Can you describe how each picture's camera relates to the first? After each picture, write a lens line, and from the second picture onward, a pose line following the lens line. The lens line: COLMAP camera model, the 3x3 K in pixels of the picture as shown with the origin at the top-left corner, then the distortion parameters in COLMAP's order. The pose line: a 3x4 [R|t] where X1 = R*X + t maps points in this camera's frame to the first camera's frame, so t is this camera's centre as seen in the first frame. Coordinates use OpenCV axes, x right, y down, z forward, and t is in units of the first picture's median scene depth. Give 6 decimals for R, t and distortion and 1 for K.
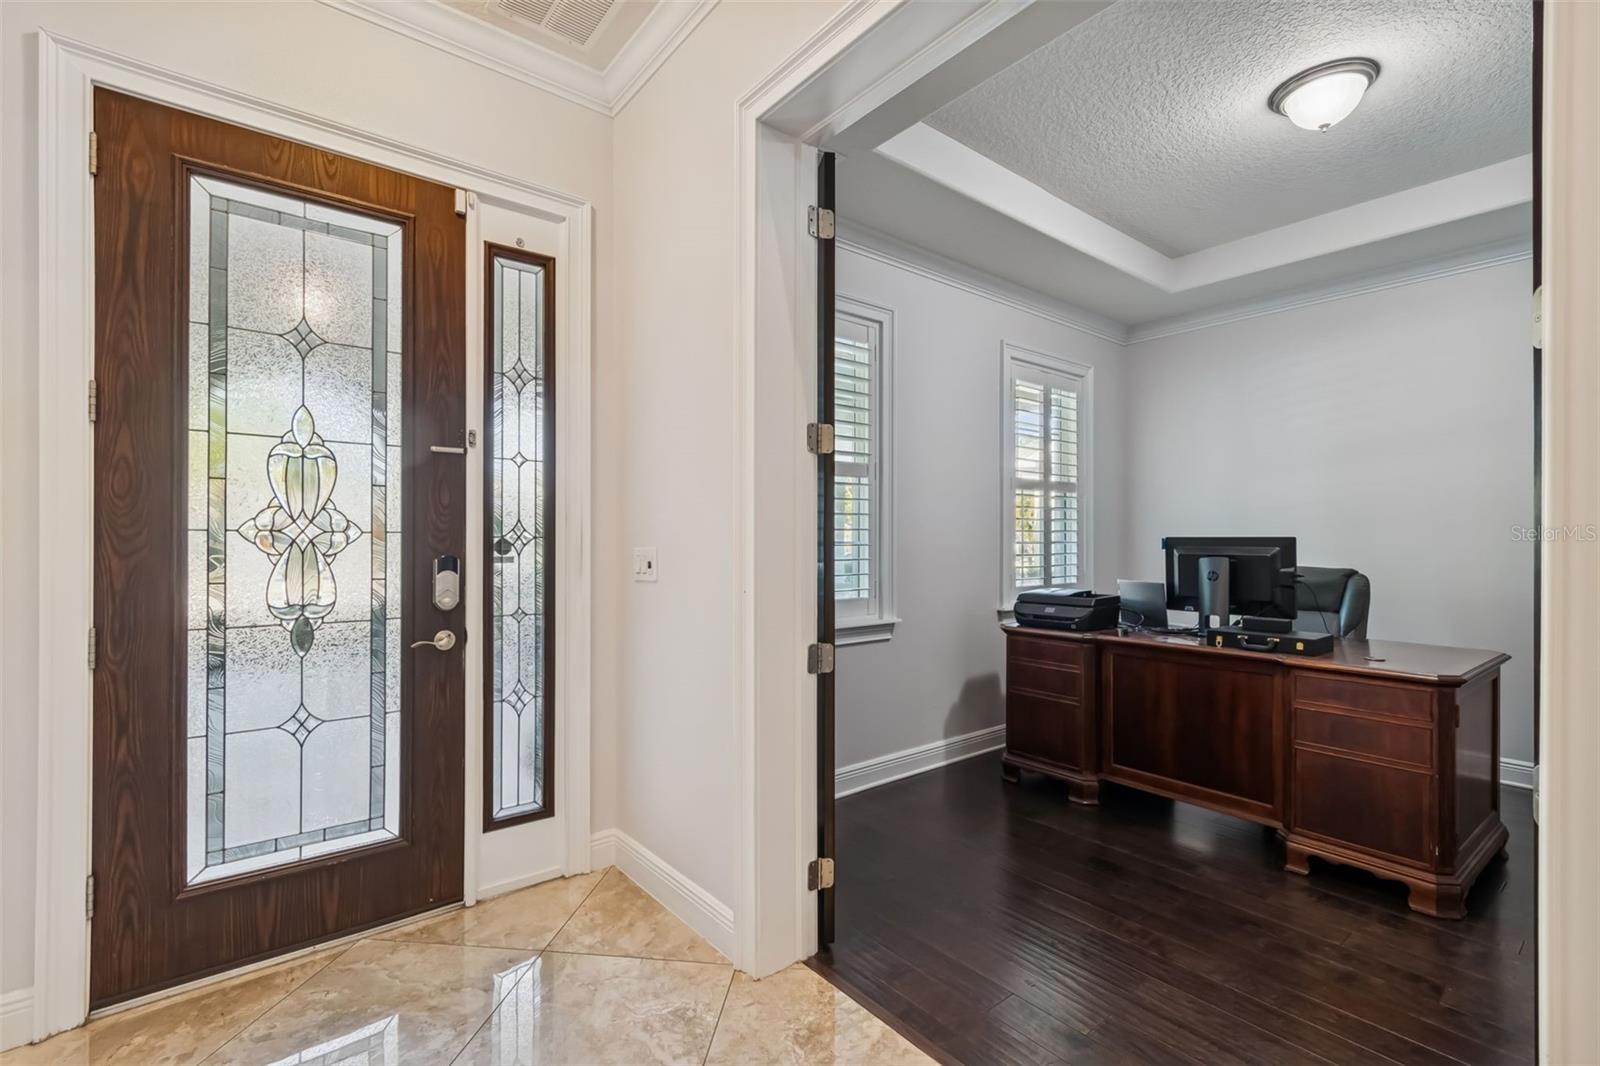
lens RADIAL K [[711.9, 0, 797.2], [0, 711.9, 539.7], [0, 0, 1]] dist [0.001922, 0.001107]
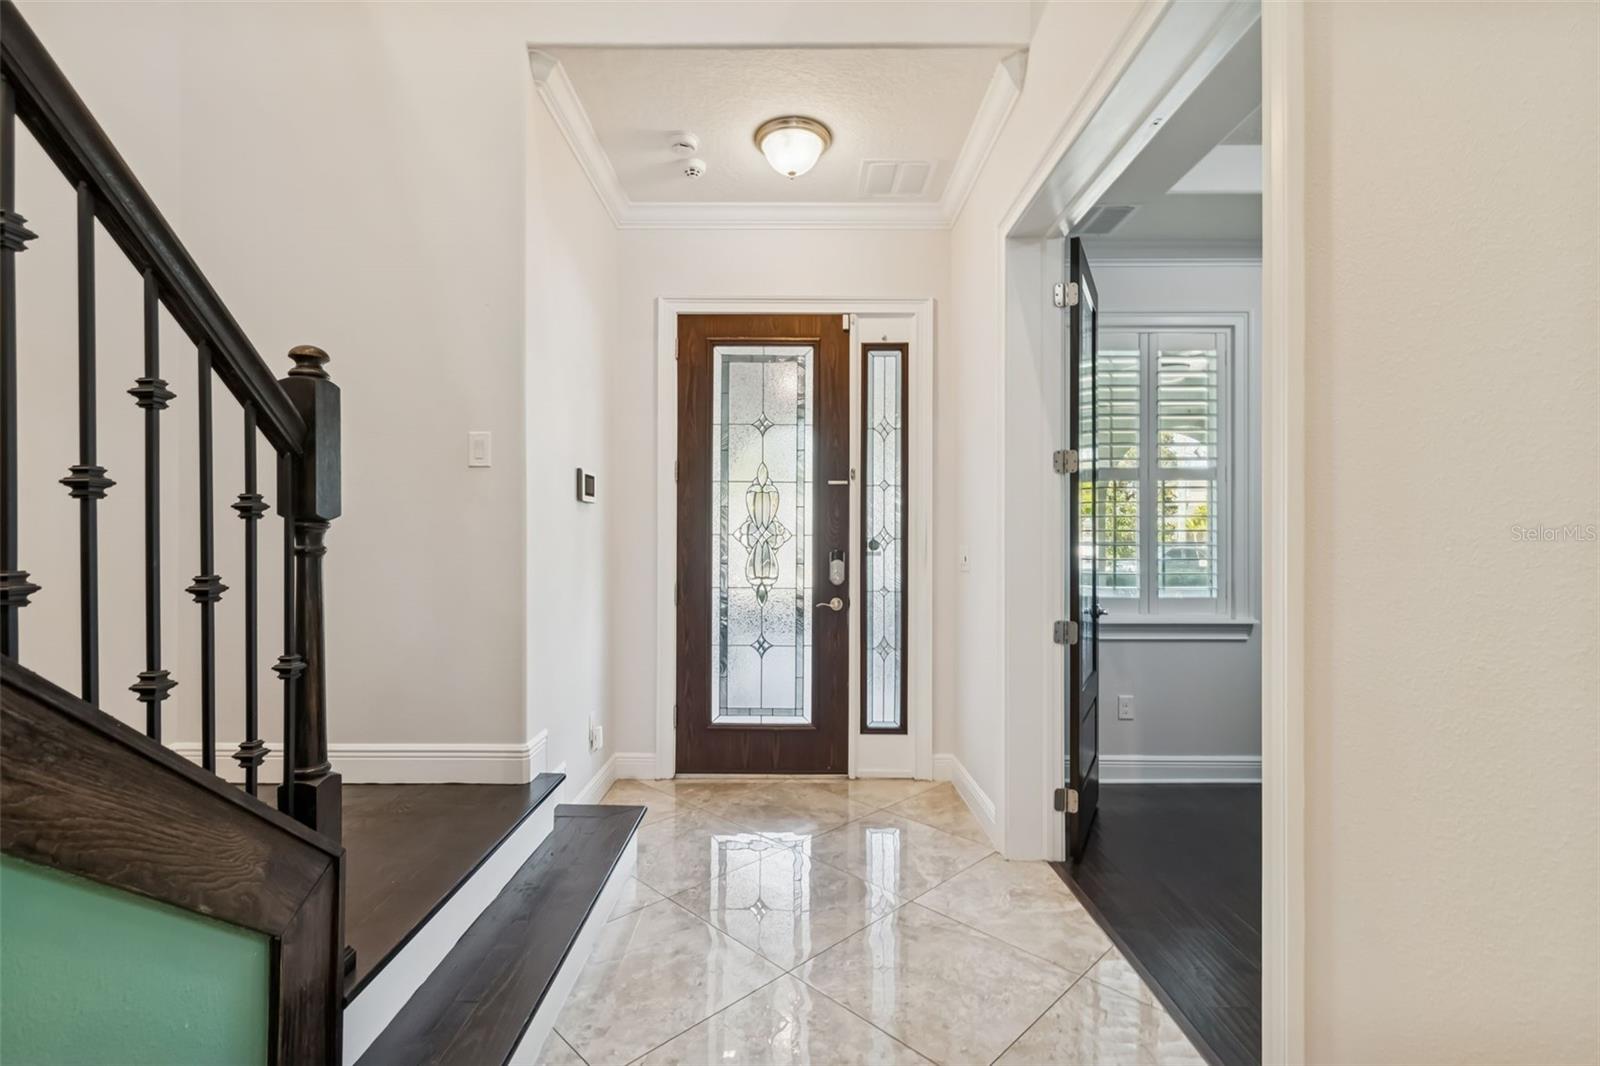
lens RADIAL K [[711.9, 0, 795.9], [0, 711.9, 540.9], [0, 0, 1]] dist [0.001922, 0.001107]
pose [[0.784934, 0.001874, -0.619576, 0.408150], [-0.002384, 0.999997, 0.000004, 0.001980], [0.619575, 0.001474, 0.784936, -0.286669]]
